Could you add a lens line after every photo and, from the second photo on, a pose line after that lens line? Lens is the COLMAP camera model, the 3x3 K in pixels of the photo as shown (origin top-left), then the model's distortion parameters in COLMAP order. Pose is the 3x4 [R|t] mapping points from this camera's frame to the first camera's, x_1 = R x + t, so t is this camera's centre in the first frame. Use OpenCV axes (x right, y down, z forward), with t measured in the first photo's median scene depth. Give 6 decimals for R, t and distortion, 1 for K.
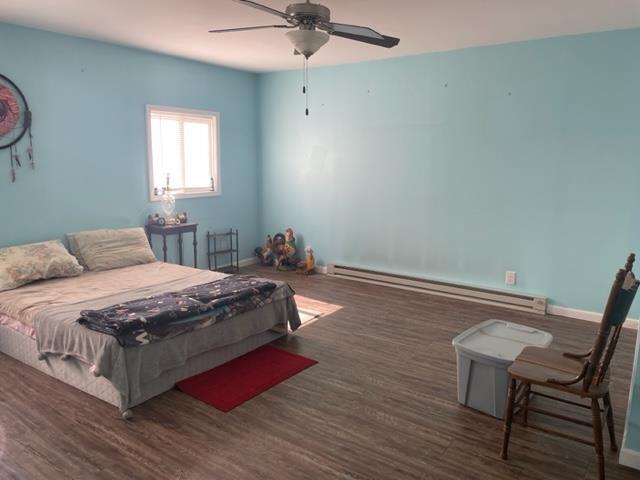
lens RADIAL K [[483.7, 0, 322.2], [0, 483.7, 239.6], [0, 0, 1]] dist [0.077436, -0.104105]
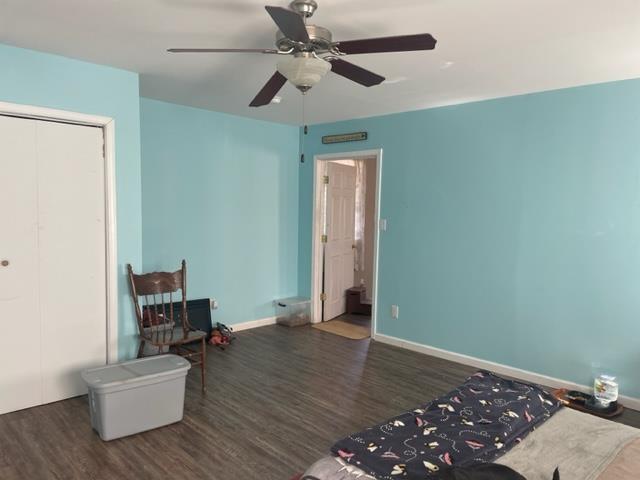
lens RADIAL K [[483.7, 0, 320.6], [0, 483.7, 240.7], [0, 0, 1]] dist [0.077436, -0.104105]
pose [[-0.982999, -0.042380, 0.178656, -0.187228], [0.000808, 0.971990, 0.235021, -0.283729], [-0.183612, 0.231170, -0.955430, 1.594100]]
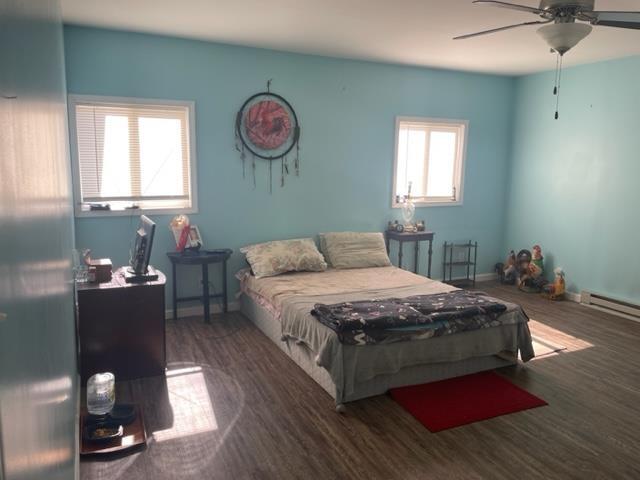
lens RADIAL K [[483.7, 0, 323.4], [0, 483.7, 233.7], [0, 0, 1]] dist [0.077436, -0.104105]
pose [[0.871421, 0.075652, -0.484667, 0.041551], [-0.089594, 0.995962, -0.005628, -0.007464], [0.482284, 0.048327, 0.874681, 0.033924]]
